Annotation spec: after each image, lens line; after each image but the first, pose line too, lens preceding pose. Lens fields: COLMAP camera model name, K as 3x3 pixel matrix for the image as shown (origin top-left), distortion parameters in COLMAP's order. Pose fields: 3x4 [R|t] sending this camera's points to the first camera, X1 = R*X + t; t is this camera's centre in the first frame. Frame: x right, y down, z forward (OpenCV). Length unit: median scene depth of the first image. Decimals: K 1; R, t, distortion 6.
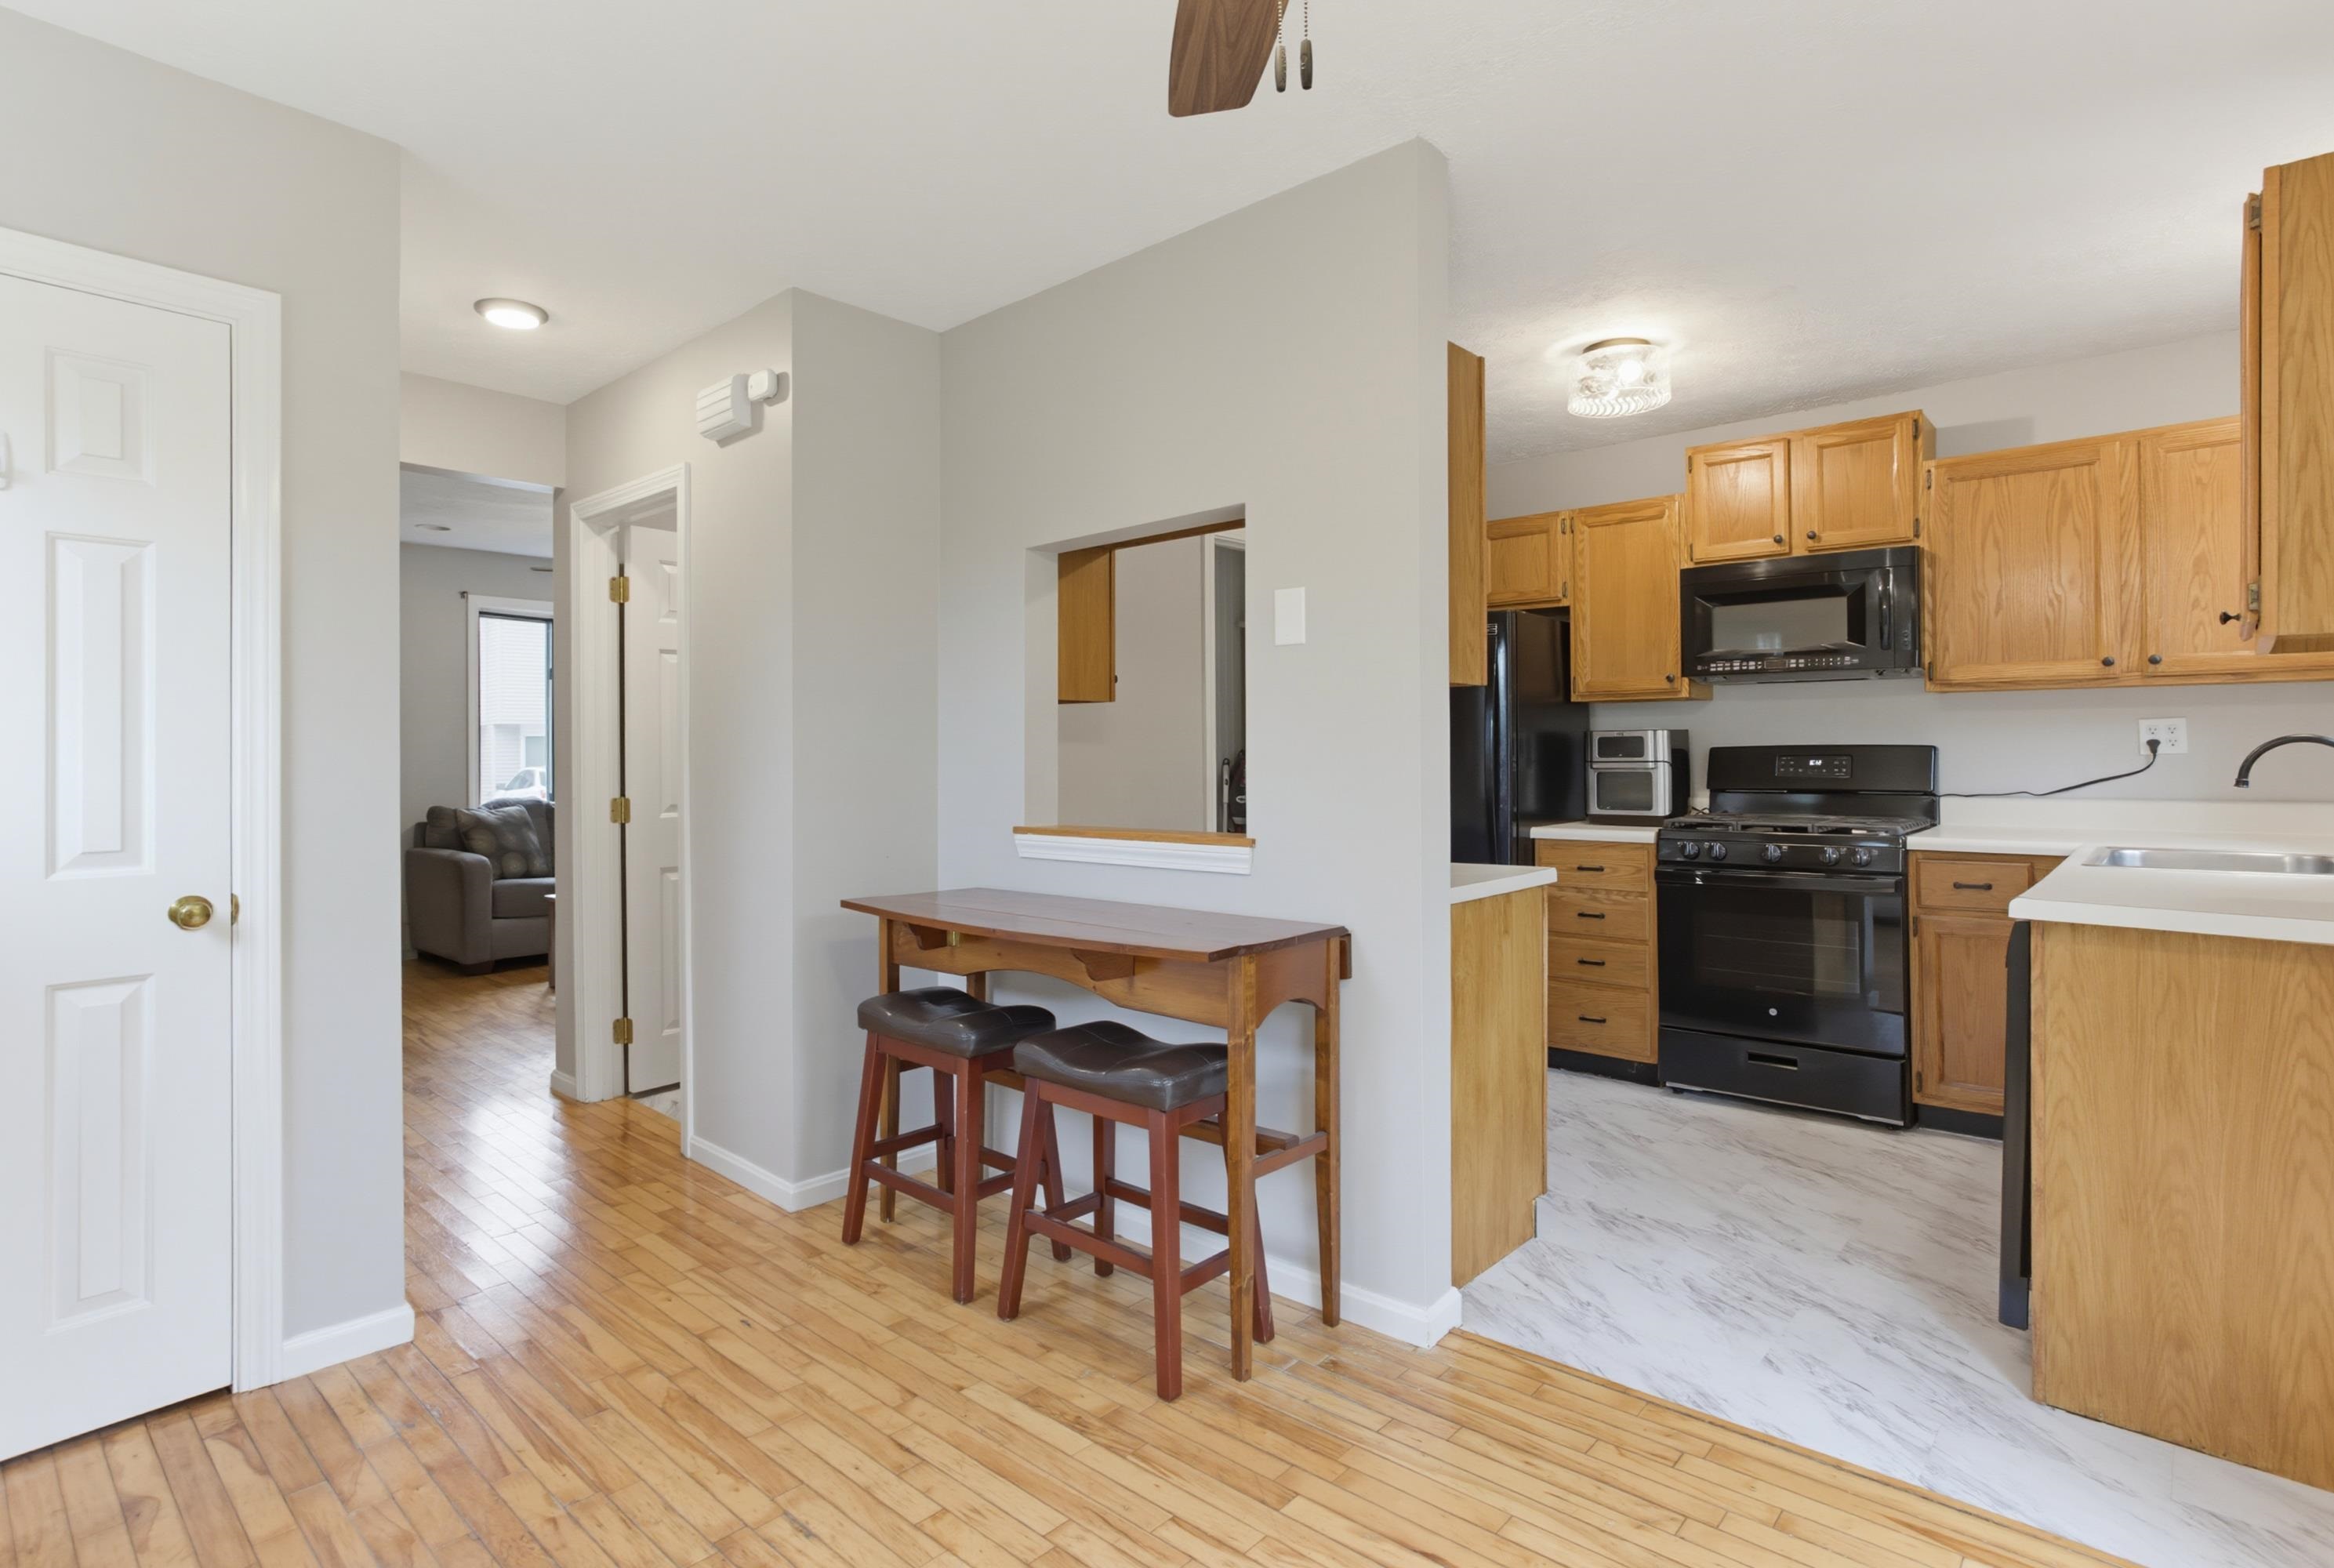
lens RADIAL K [[1151.4, 0, 1169.4], [0, 1151.4, 755.0], [0, 0, 1]] dist [-0.036889, 0.000295]
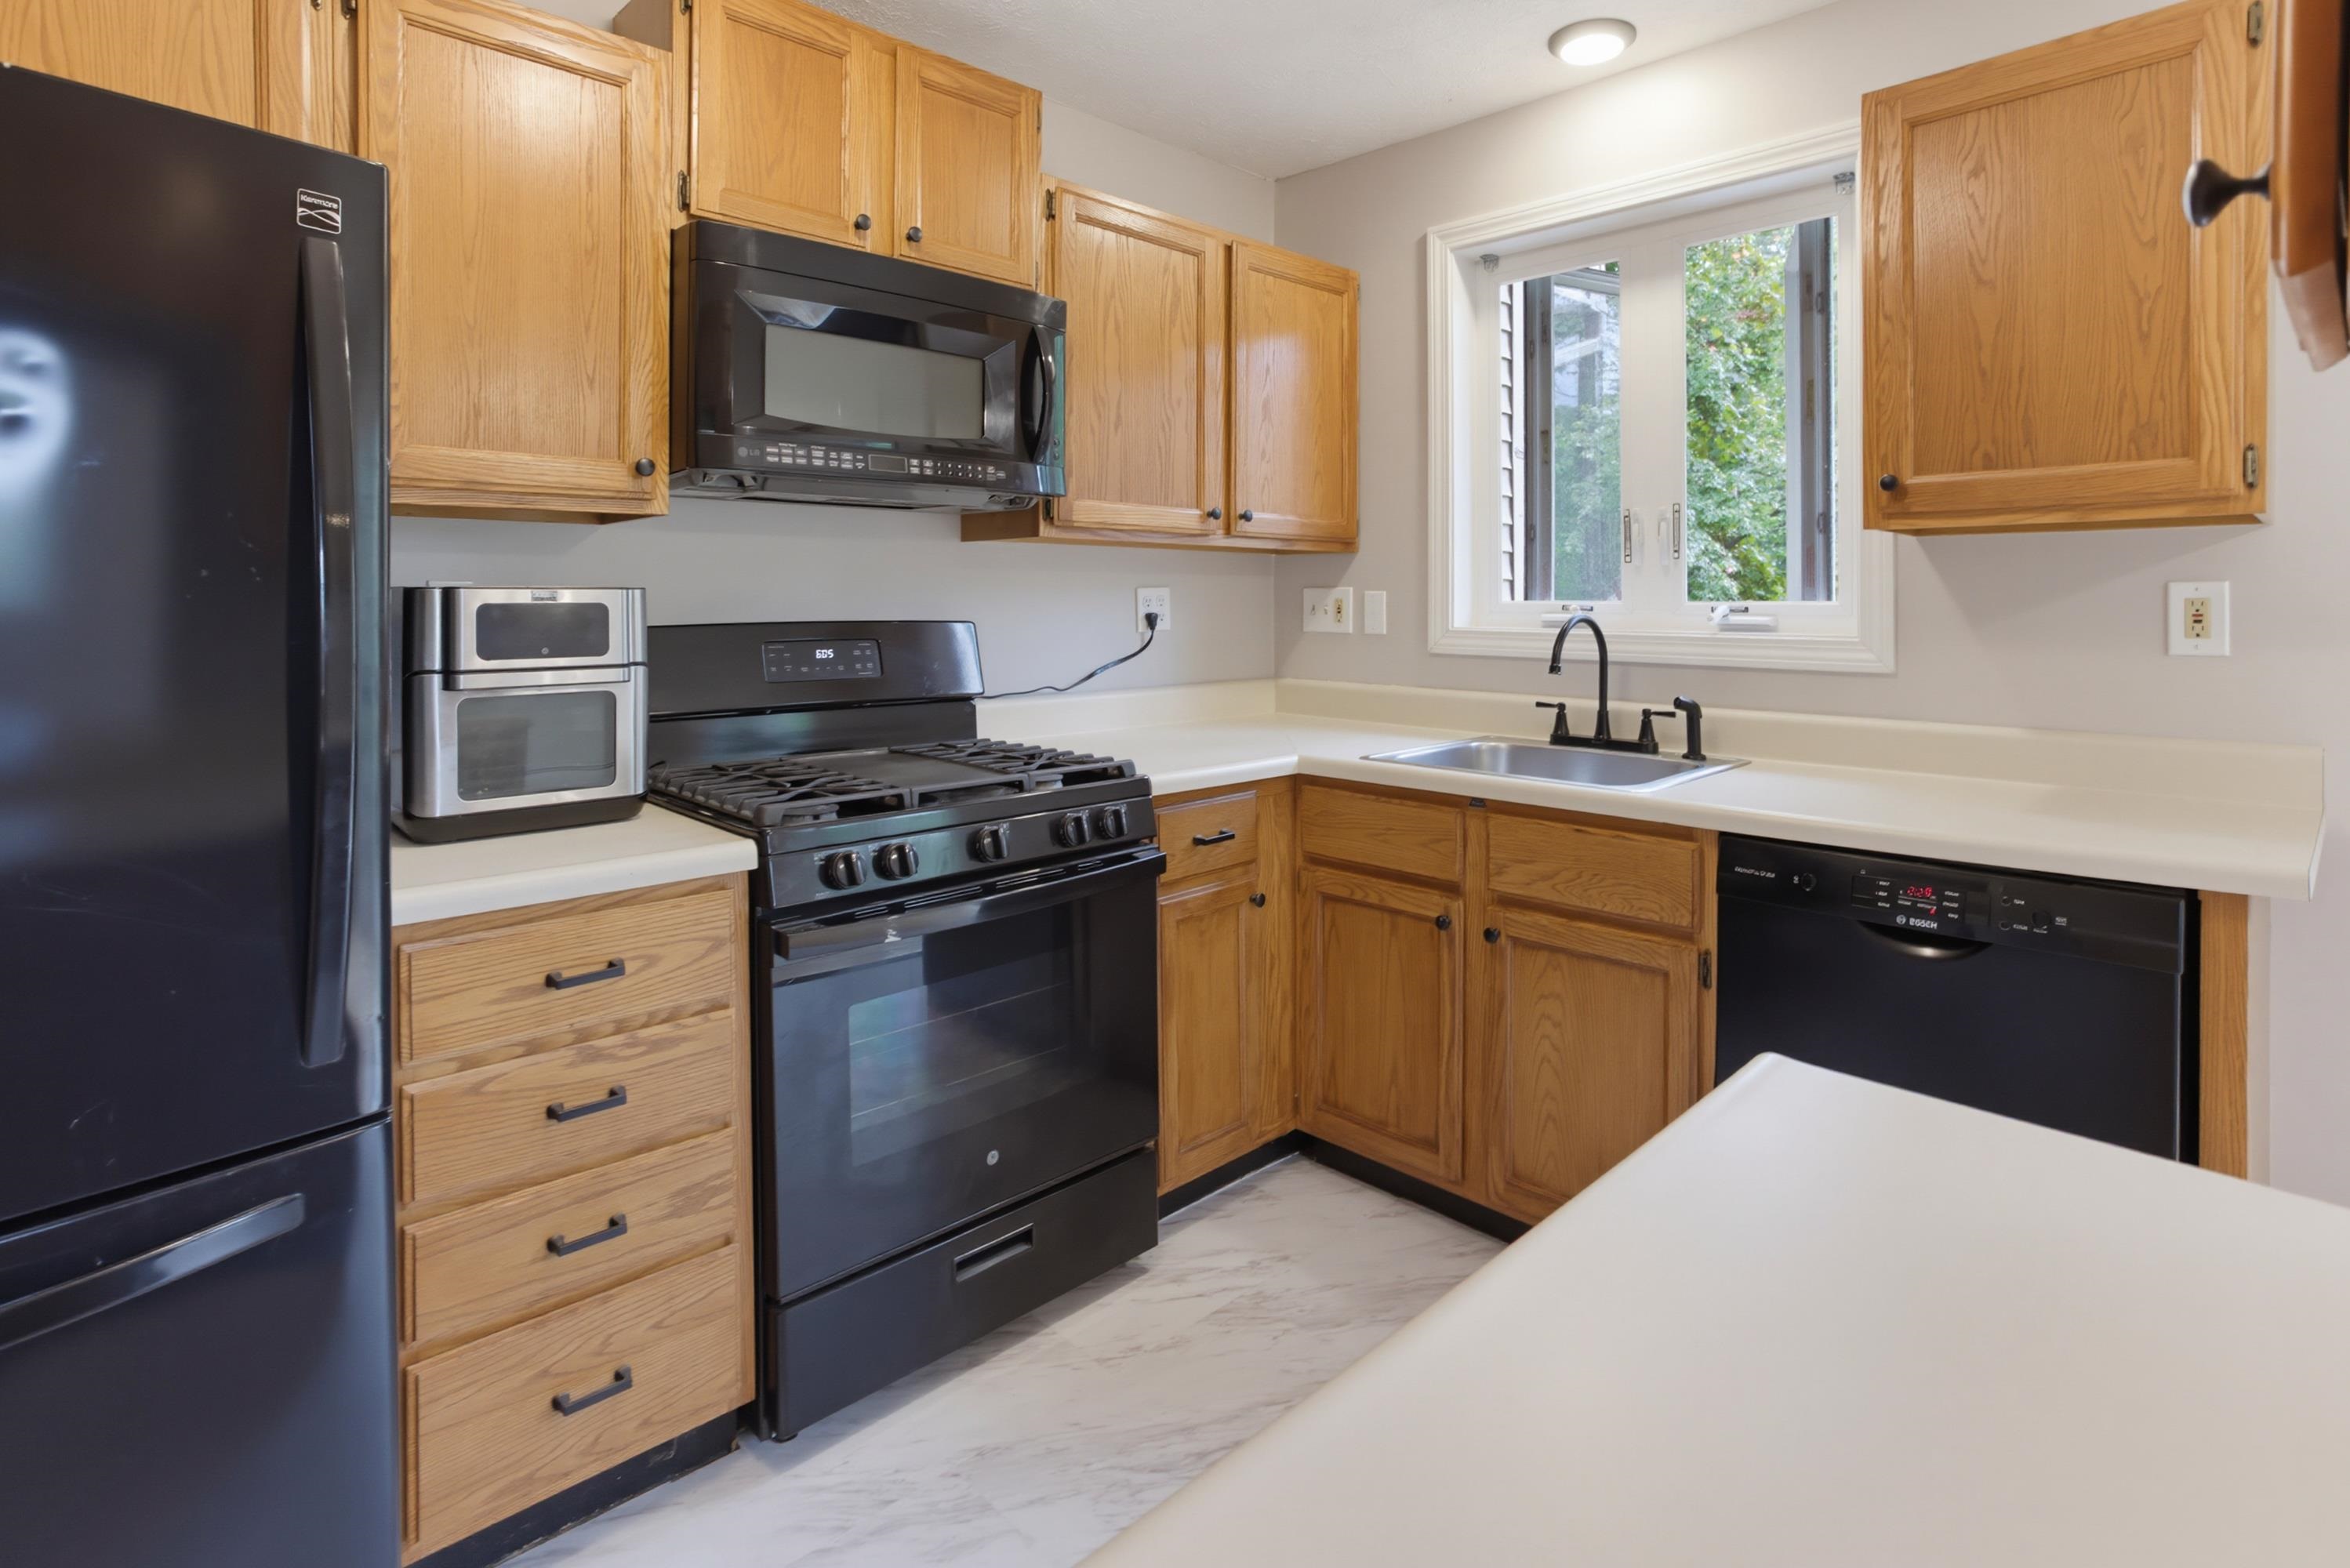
lens RADIAL K [[1170.6, 0, 1176.7], [0, 1170.6, 613.8], [0, 0, 1]] dist [-0.024703, 0.000368]
pose [[0.074480, -0.003230, 0.997217, 0.025261], [0.002140, 0.999993, 0.003080, -0.015632], [-0.997220, 0.001905, 0.074486, 0.902009]]
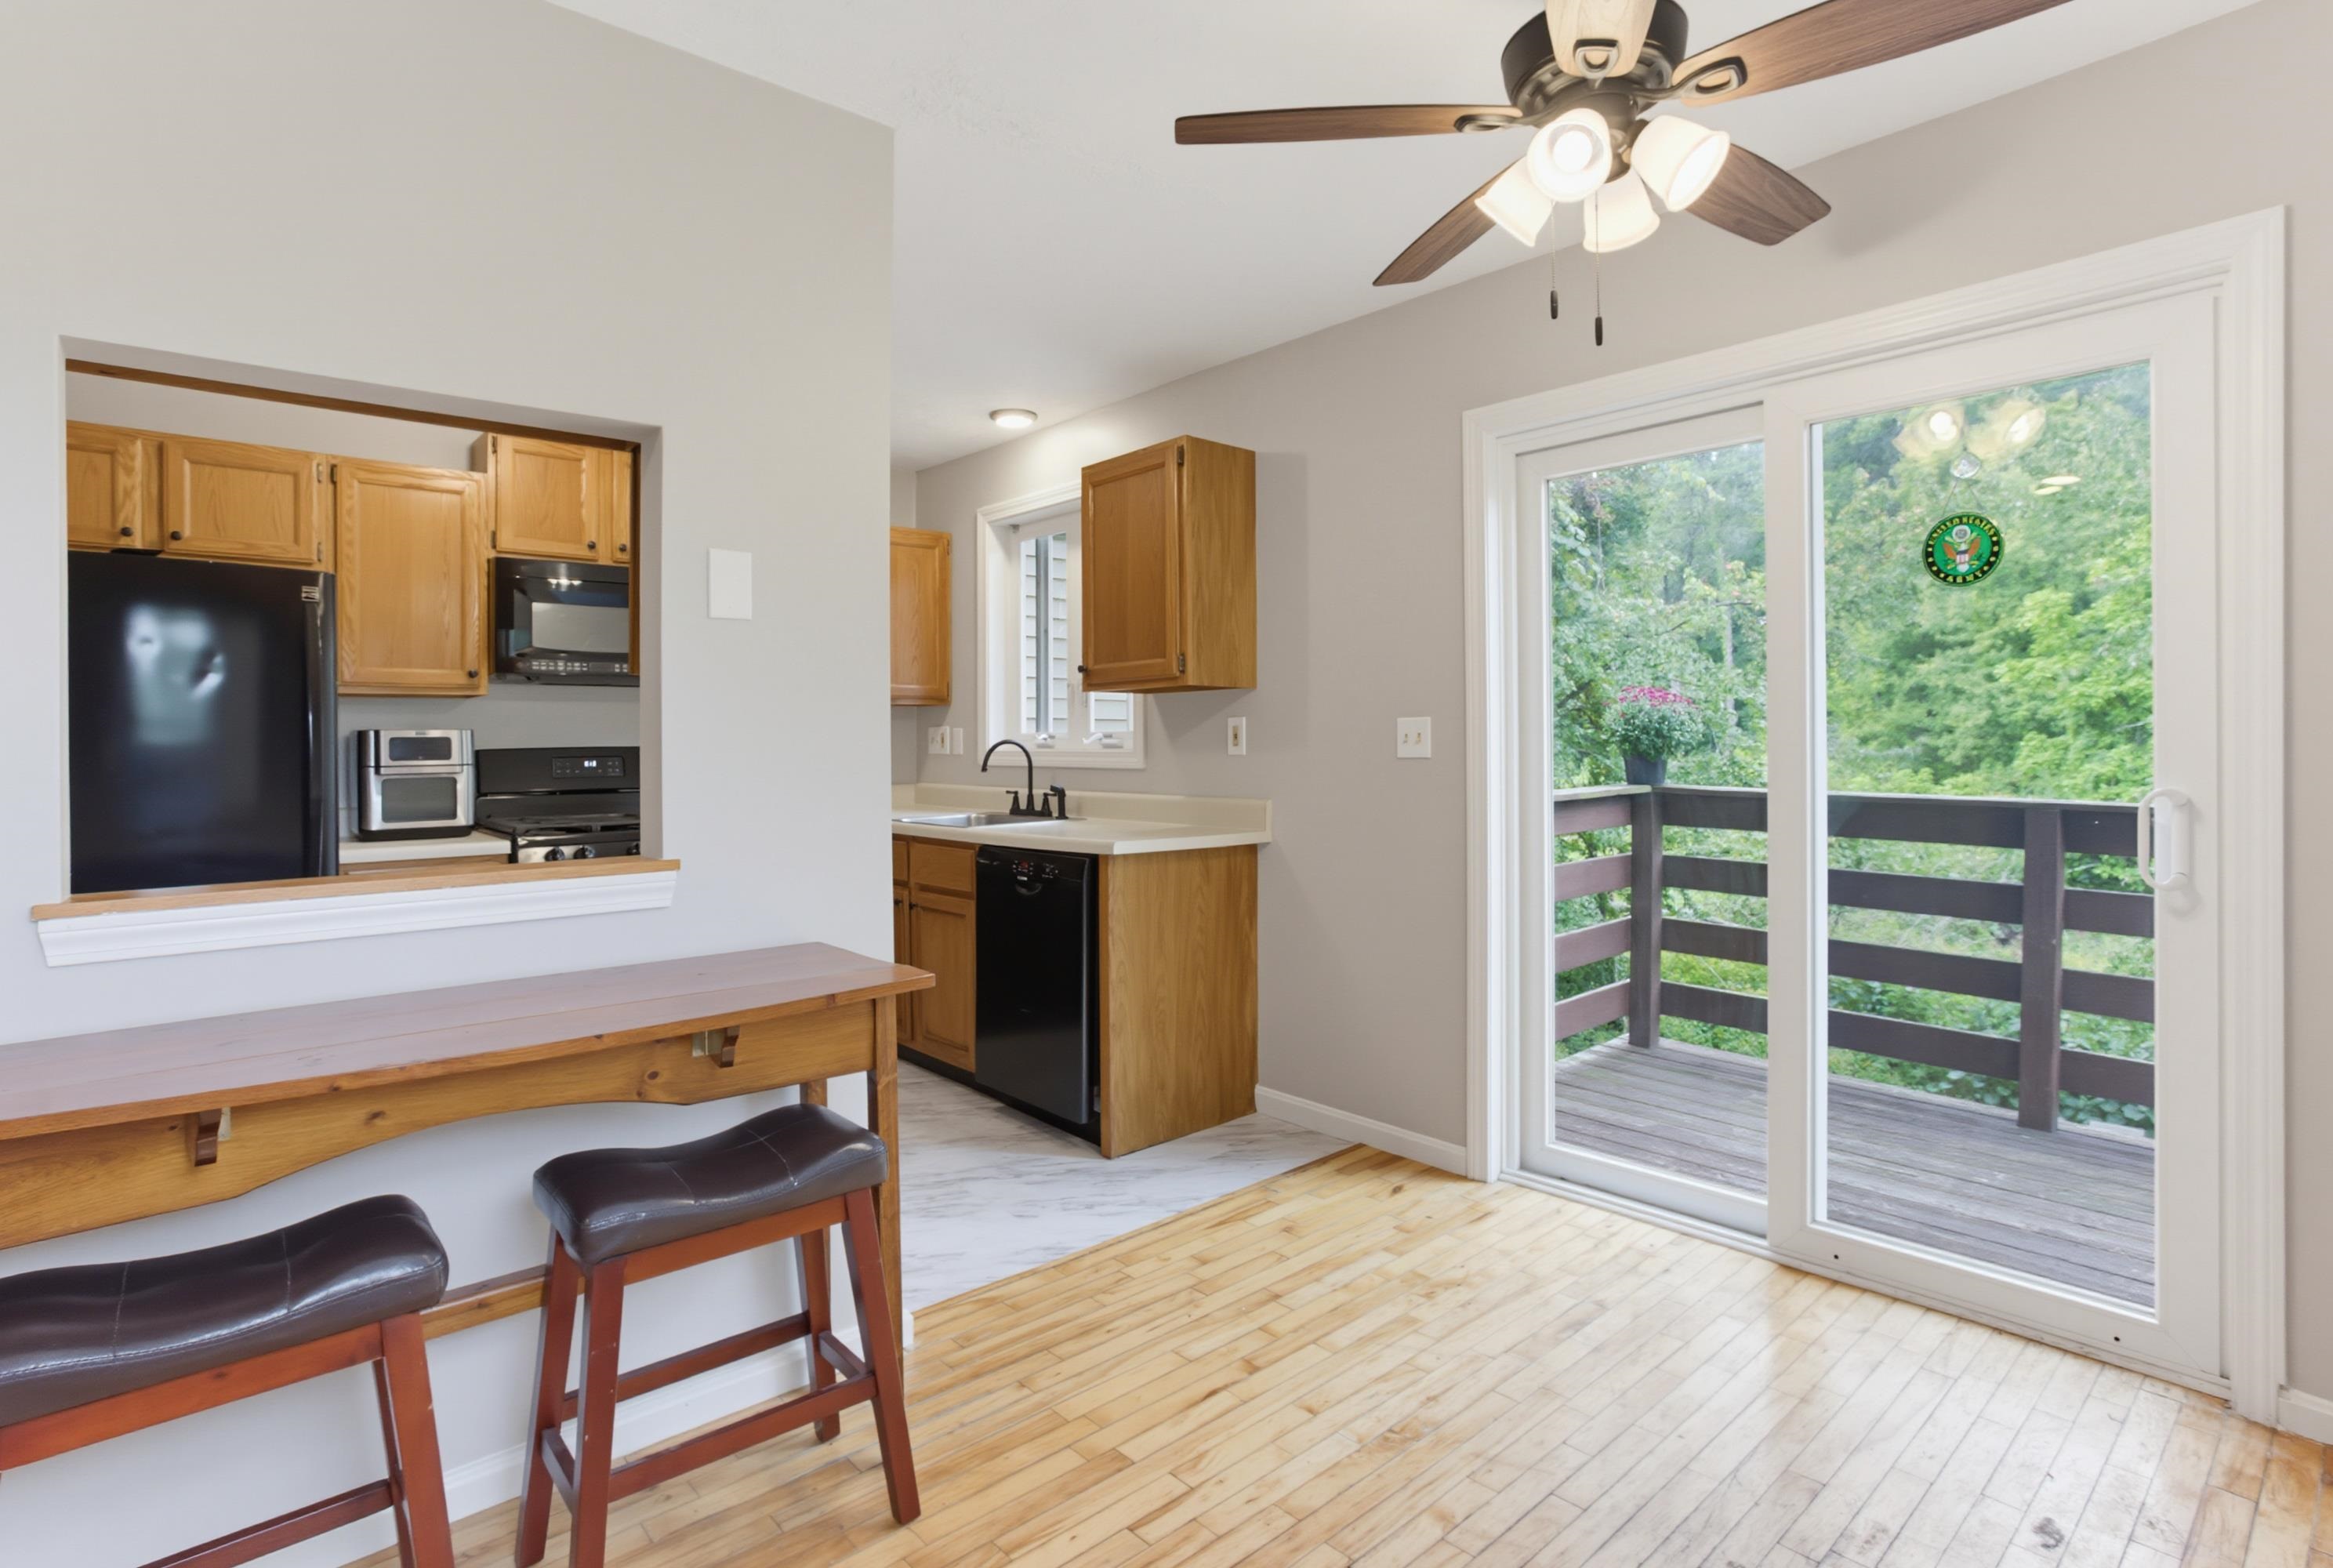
lens RADIAL K [[1151.0, 0, 1168.9], [0, 1151.0, 755.0], [0, 0, 1]] dist [-0.036889, 0.000295]
pose [[0.115091, -0.003396, 0.993349, -0.460119], [0.012208, 0.999923, 0.002004, 0.003491], [-0.993280, 0.011896, 0.115124, 0.407844]]
